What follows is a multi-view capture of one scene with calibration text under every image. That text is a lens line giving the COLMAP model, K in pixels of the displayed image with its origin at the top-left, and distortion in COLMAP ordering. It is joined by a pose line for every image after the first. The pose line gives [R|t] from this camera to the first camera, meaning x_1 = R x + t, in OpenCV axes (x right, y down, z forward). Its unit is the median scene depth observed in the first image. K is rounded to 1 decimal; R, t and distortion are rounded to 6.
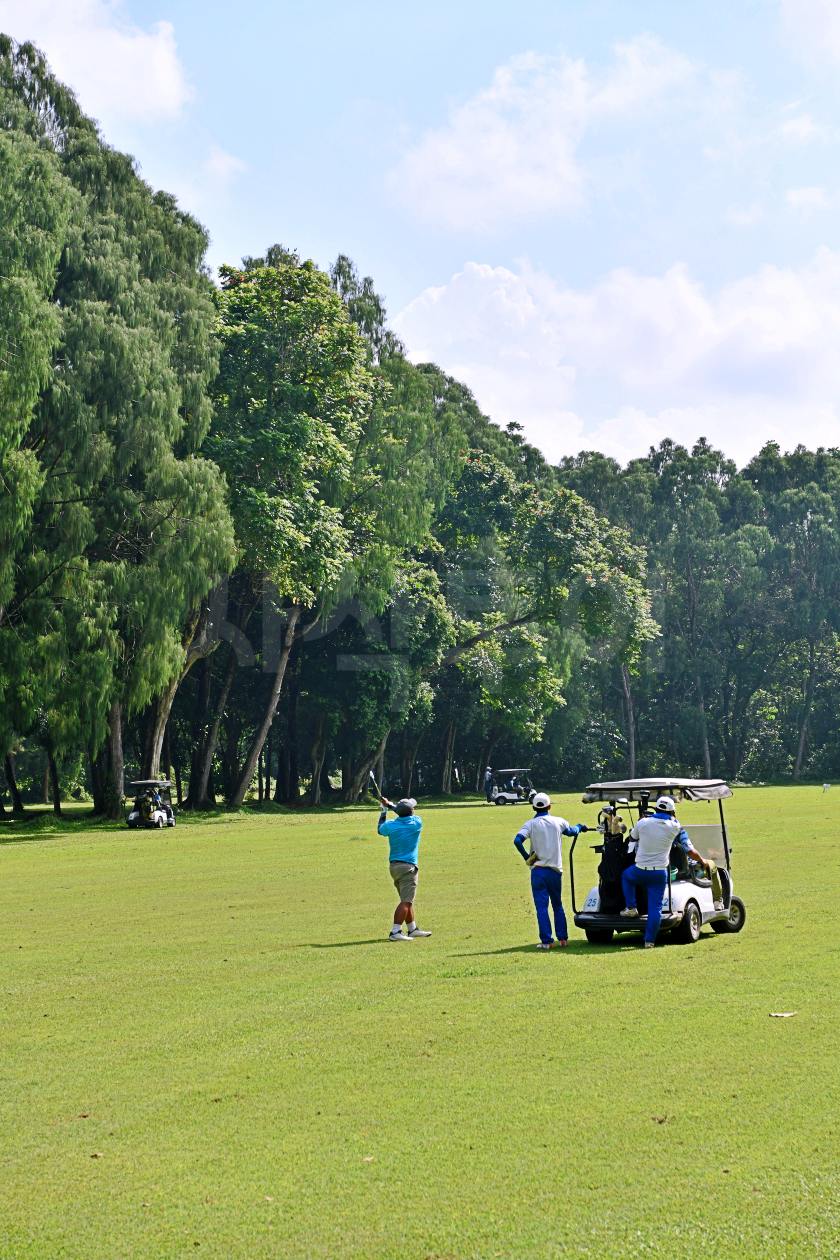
lens RADIAL K [[2316.0, 0, 420.0], [0, 2316.0, 630.0], [0, 0, 1]] dist [0.052364, 0.150765]
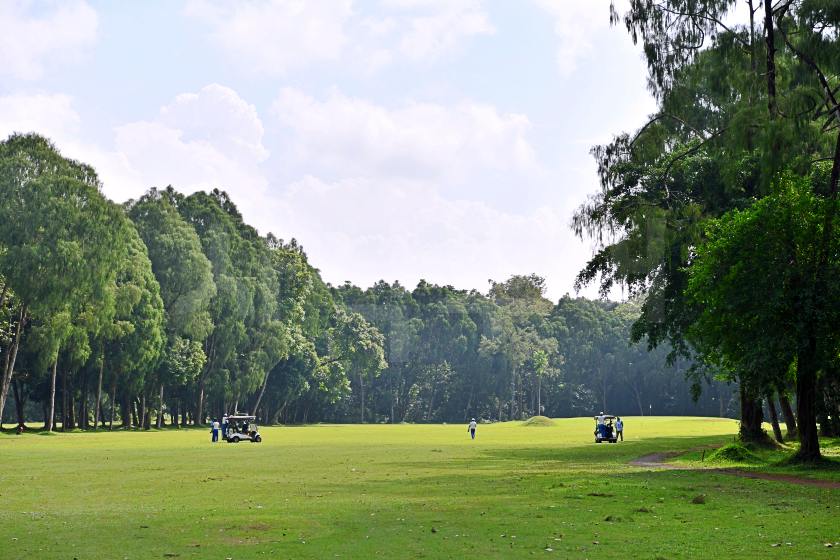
lens RADIAL K [[1470.8, 0, 420.0], [0, 1470.8, 280.0], [0, 0, 1]] dist [-0.023798, 0.118085]
pose [[0.984734, 0.049283, 0.166941, -0.153326], [-0.043971, 0.998406, -0.035371, -0.040216], [-0.168418, 0.027491, 0.985332, -0.724950]]
